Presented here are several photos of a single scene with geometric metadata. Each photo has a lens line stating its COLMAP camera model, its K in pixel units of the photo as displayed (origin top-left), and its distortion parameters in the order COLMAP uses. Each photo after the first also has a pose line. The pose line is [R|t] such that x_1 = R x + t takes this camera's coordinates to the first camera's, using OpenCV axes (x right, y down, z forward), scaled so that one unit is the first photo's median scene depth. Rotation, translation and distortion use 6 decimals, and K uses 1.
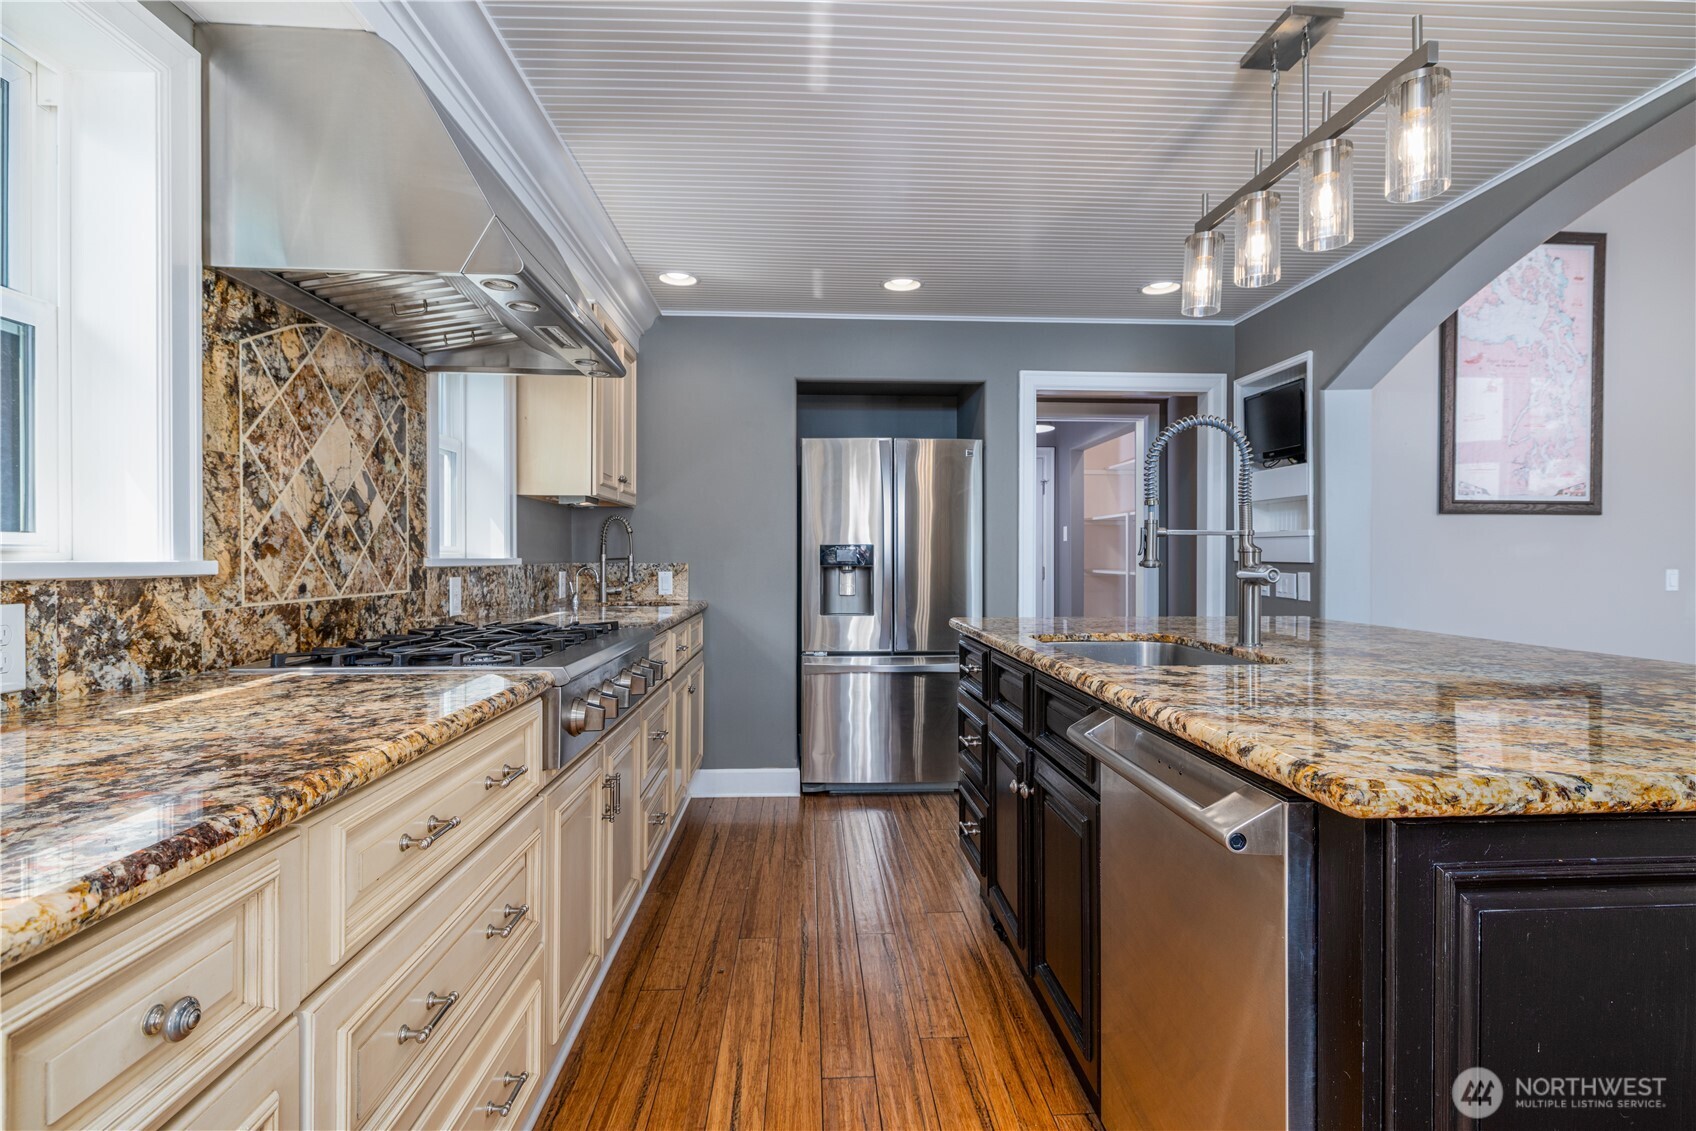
lens RADIAL K [[828.4, 0, 852.5], [0, 828.4, 560.0], [0, 0, 1]] dist [0.003662, 0.000658]
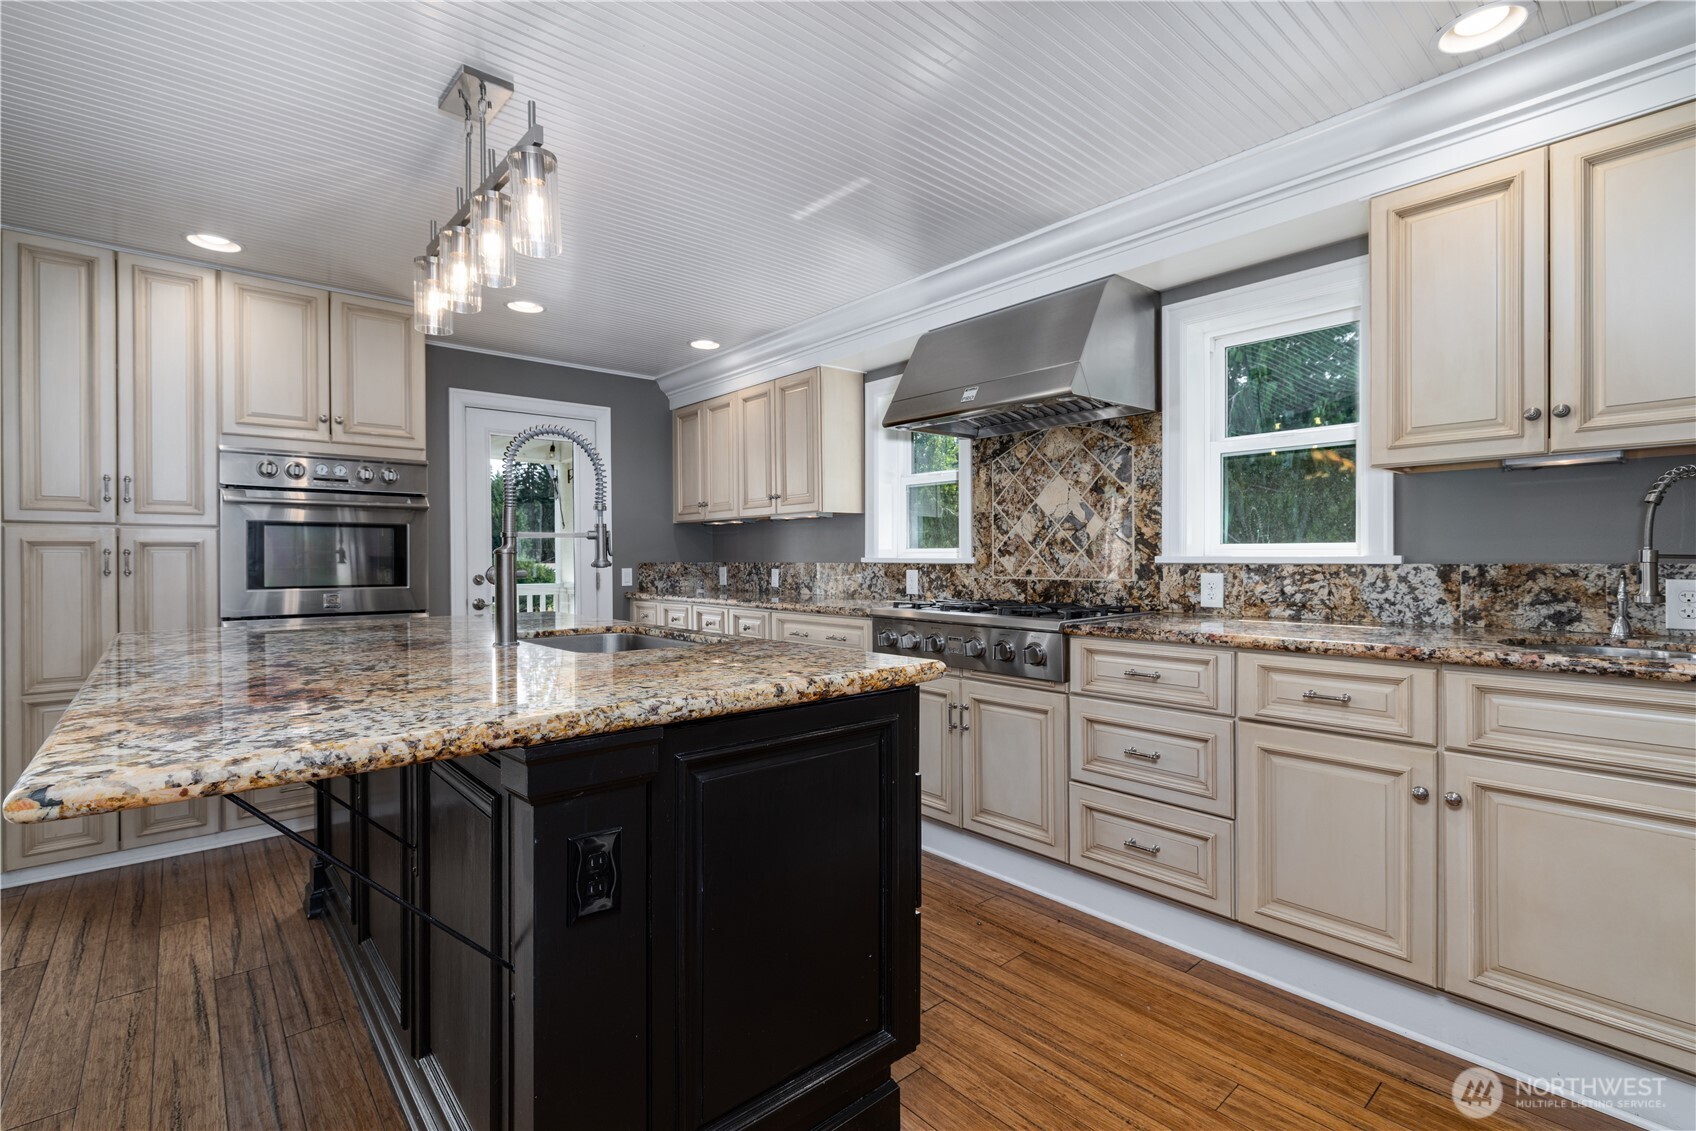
lens RADIAL K [[773.2, 0, 851.1], [0, 773.2, 563.7], [0, 0, 1]] dist [0.002751, 0.000050]
pose [[-0.786935, 0.011395, -0.616931, 0.725836], [0.004388, 0.999908, 0.012872, -0.009957], [0.617021, 0.007423, -0.786912, 1.998290]]
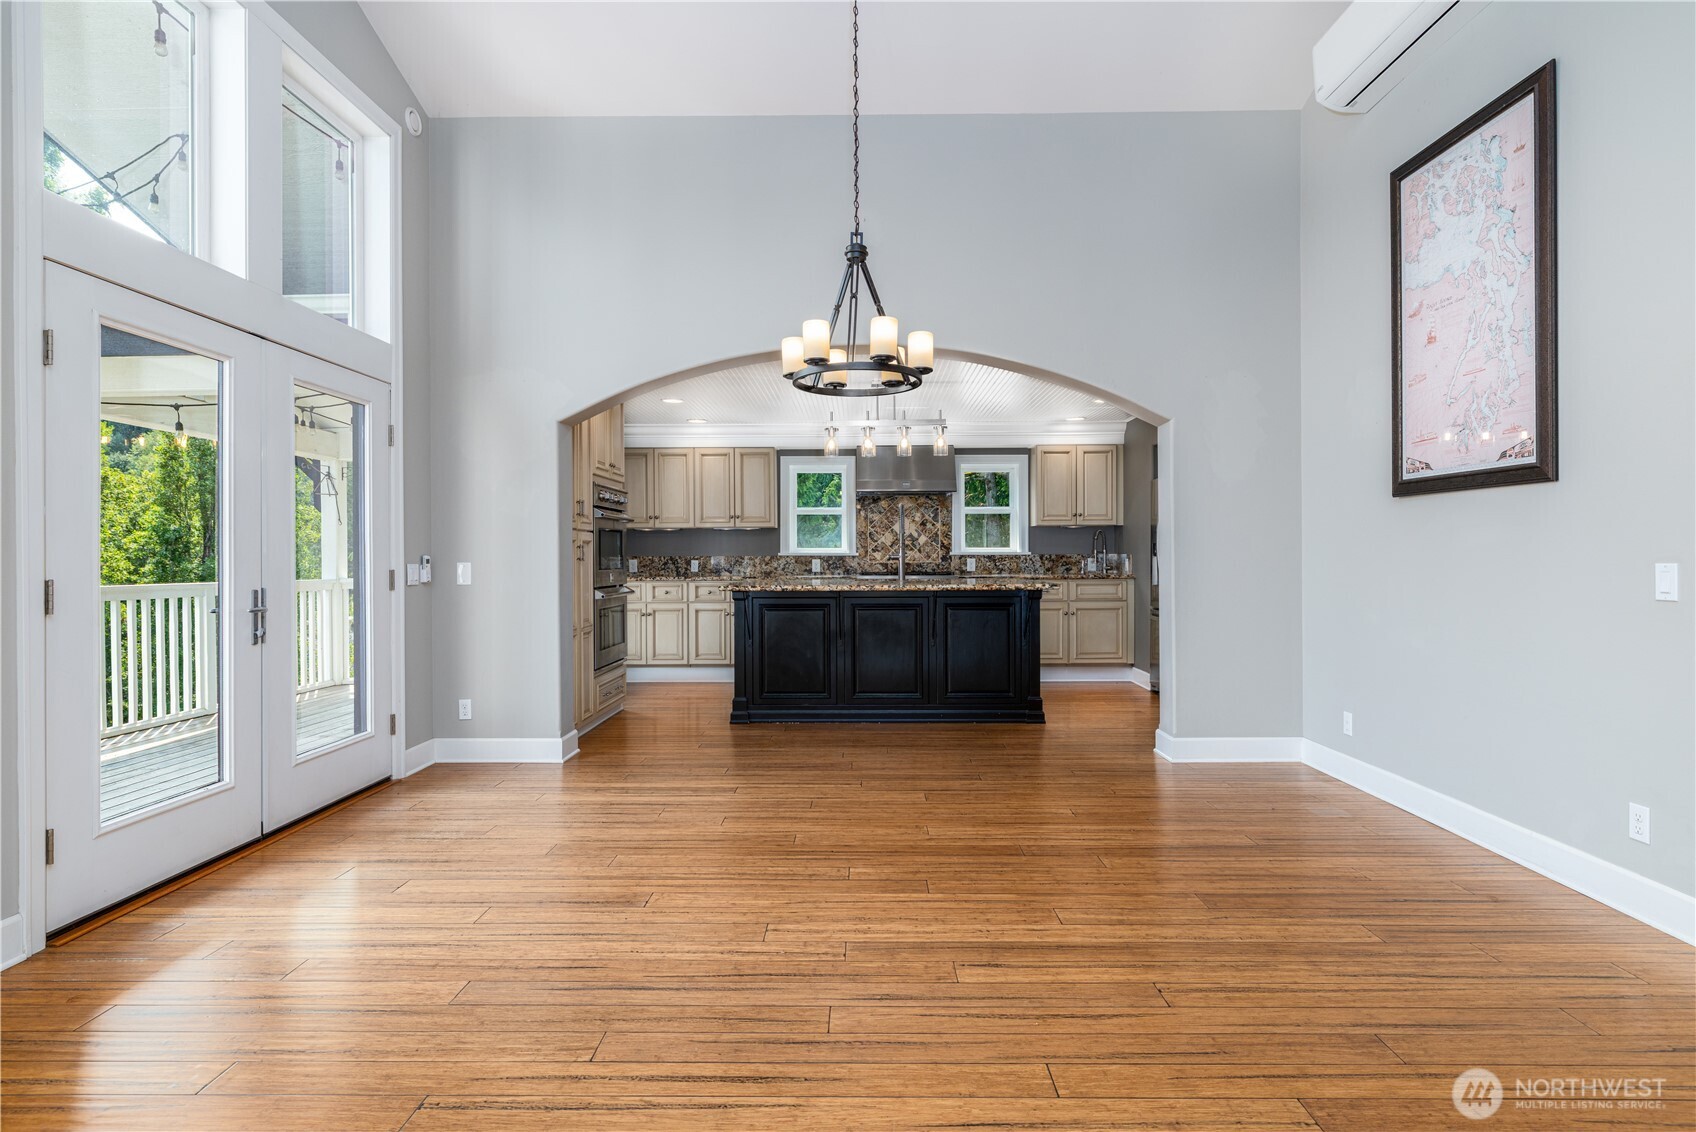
lens RADIAL K [[854.1, 0, 858.0], [0, 854.1, 559.3], [0, 0, 1]] dist [0.001951, -0.001011]
pose [[-0.065446, 0.004424, -0.997846, 3.480612], [-0.000006, 0.999990, 0.004434, 0.013235], [0.997856, 0.000296, -0.065446, 1.038135]]
